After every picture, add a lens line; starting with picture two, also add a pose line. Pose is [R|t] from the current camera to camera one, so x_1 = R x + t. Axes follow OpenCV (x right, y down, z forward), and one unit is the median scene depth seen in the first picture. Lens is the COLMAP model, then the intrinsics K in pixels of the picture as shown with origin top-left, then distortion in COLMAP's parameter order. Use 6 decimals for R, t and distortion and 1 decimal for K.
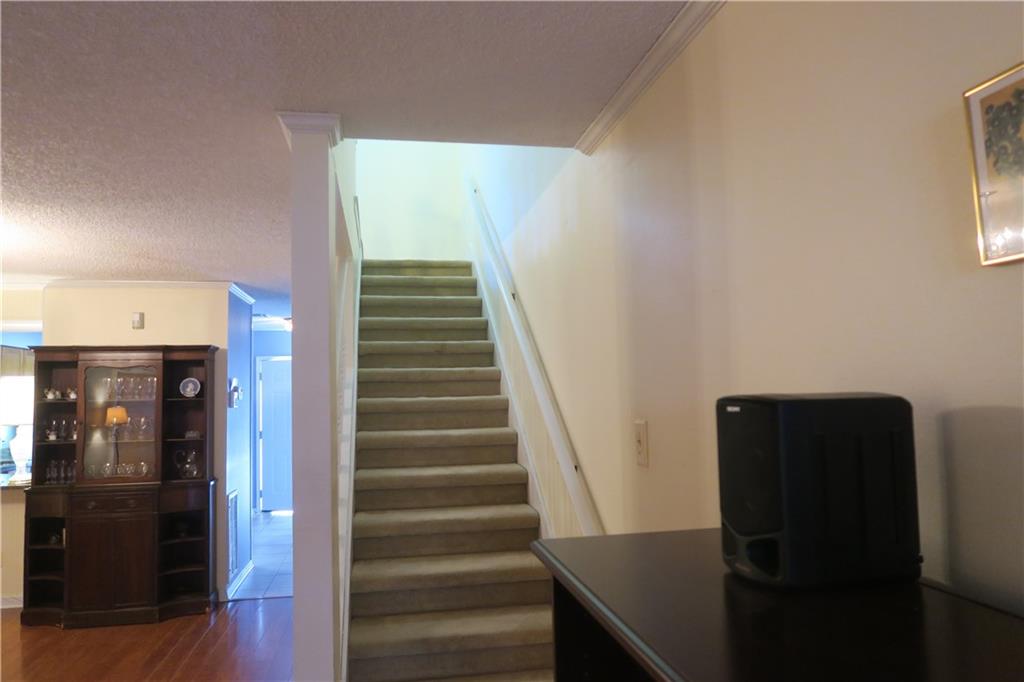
lens RADIAL K [[709.3, 0, 513.2], [0, 709.3, 344.5], [0, 0, 1]] dist [-0.027621, 0.011500]
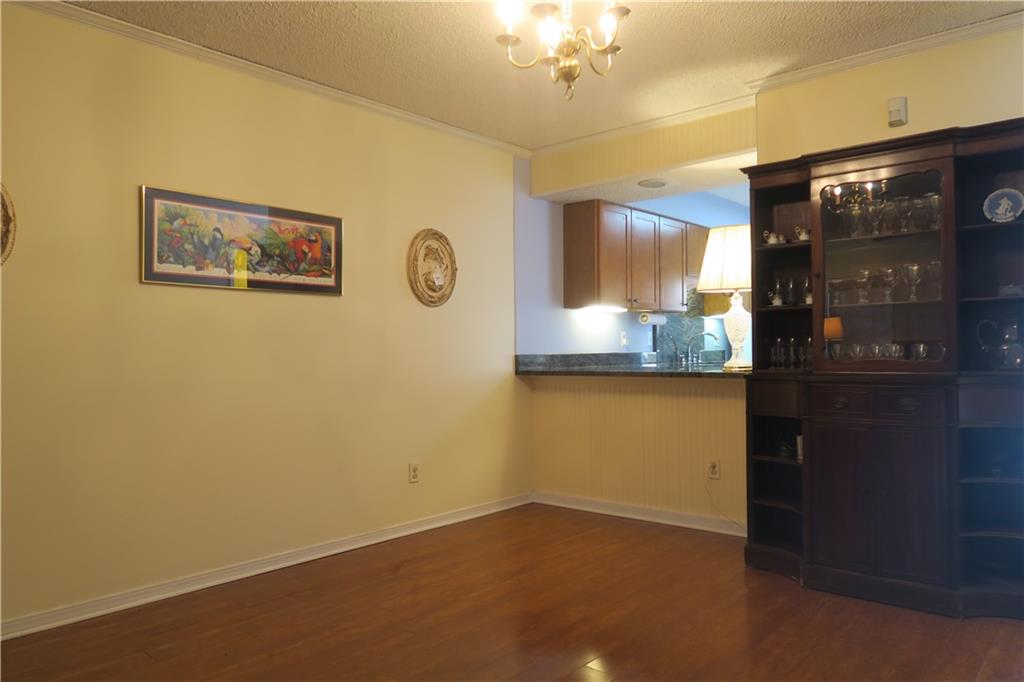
lens RADIAL K [[709.3, 0, 509.6], [0, 709.3, 344.1], [0, 0, 1]] dist [-0.027621, 0.011500]
pose [[0.614006, 0.006416, -0.789275, -0.274694], [0.054974, 0.997191, 0.050873, 0.123501], [0.787384, -0.074626, 0.611929, 0.374395]]
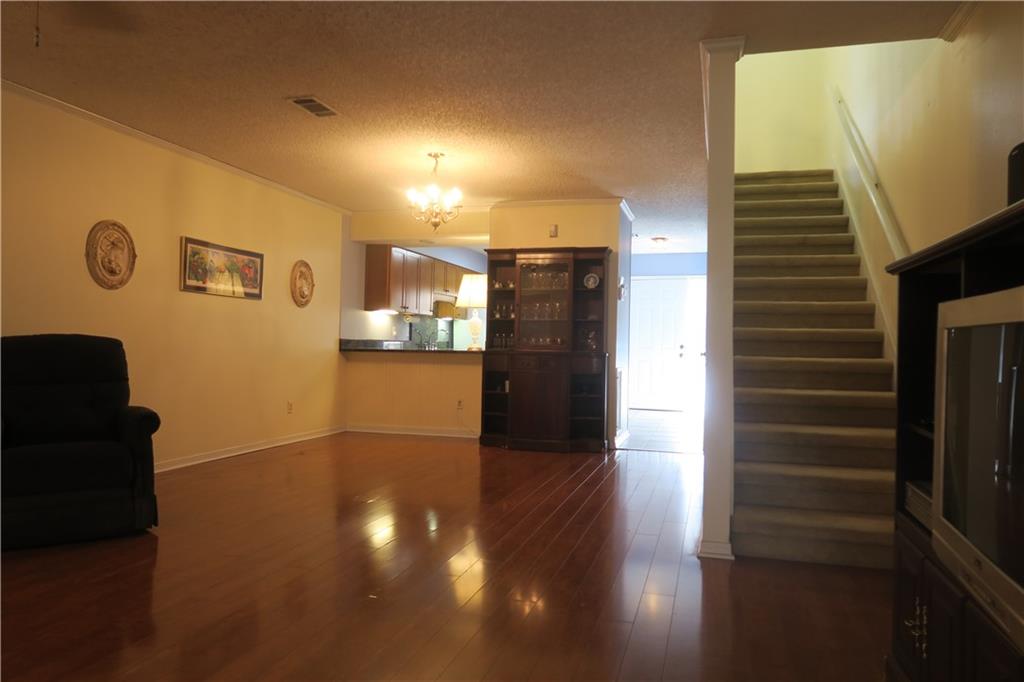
lens RADIAL K [[709.3, 0, 506.3], [0, 709.3, 345.7], [0, 0, 1]] dist [-0.027621, 0.011500]
pose [[0.888860, 0.037679, -0.456626, -0.001344], [-0.004876, 0.997334, 0.072804, 0.088574], [0.458152, -0.062486, 0.886675, -0.234087]]
